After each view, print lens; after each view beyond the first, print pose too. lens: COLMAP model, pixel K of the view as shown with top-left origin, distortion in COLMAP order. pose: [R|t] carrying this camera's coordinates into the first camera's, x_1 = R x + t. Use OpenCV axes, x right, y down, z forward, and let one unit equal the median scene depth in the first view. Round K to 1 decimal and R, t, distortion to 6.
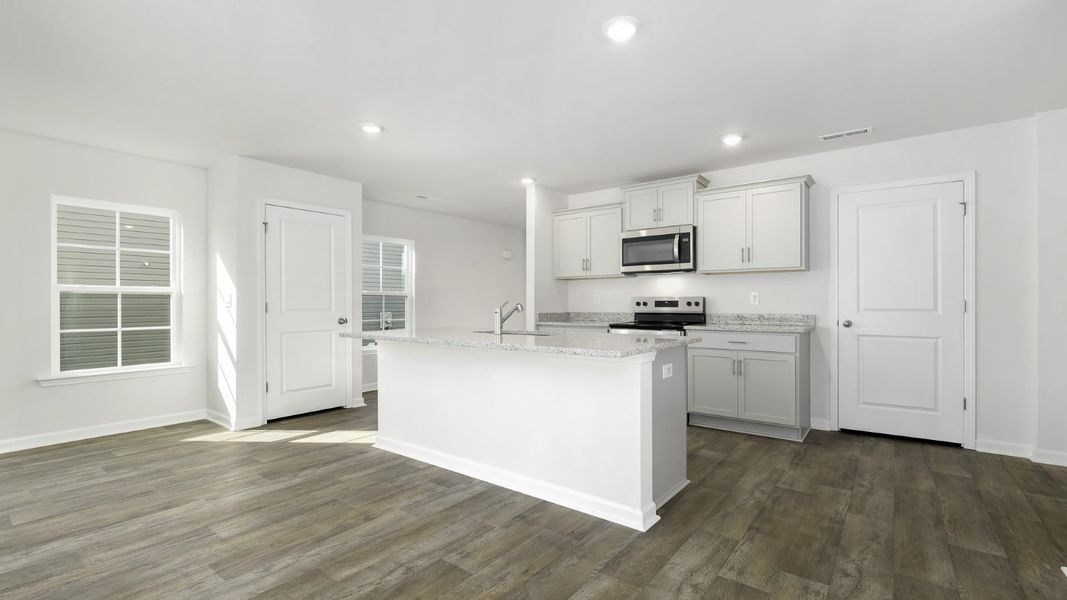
lens RADIAL K [[478.1, 0, 530.5], [0, 478.1, 301.3], [0, 0, 1]] dist [-0.000384, -0.000852]
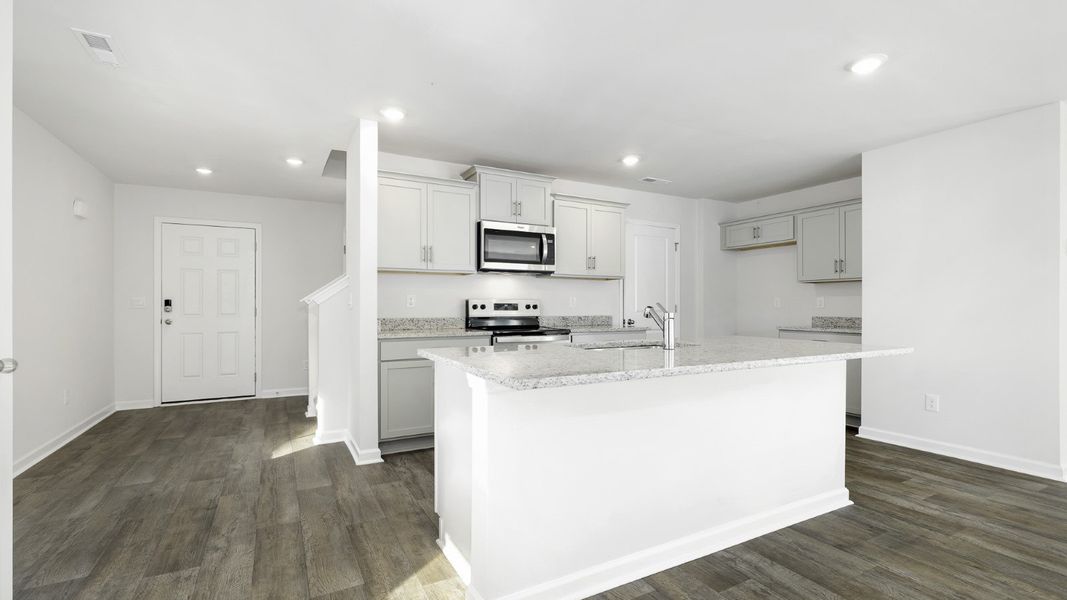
lens RADIAL K [[478.1, 0, 532.0], [0, 478.1, 304.7], [0, 0, 1]] dist [-0.000384, -0.000852]
pose [[0.394577, 0.008199, 0.918826, -0.638060], [-0.004041, 0.999966, -0.007188, 0.008678], [-0.918854, -0.000877, 0.394597, 0.710816]]
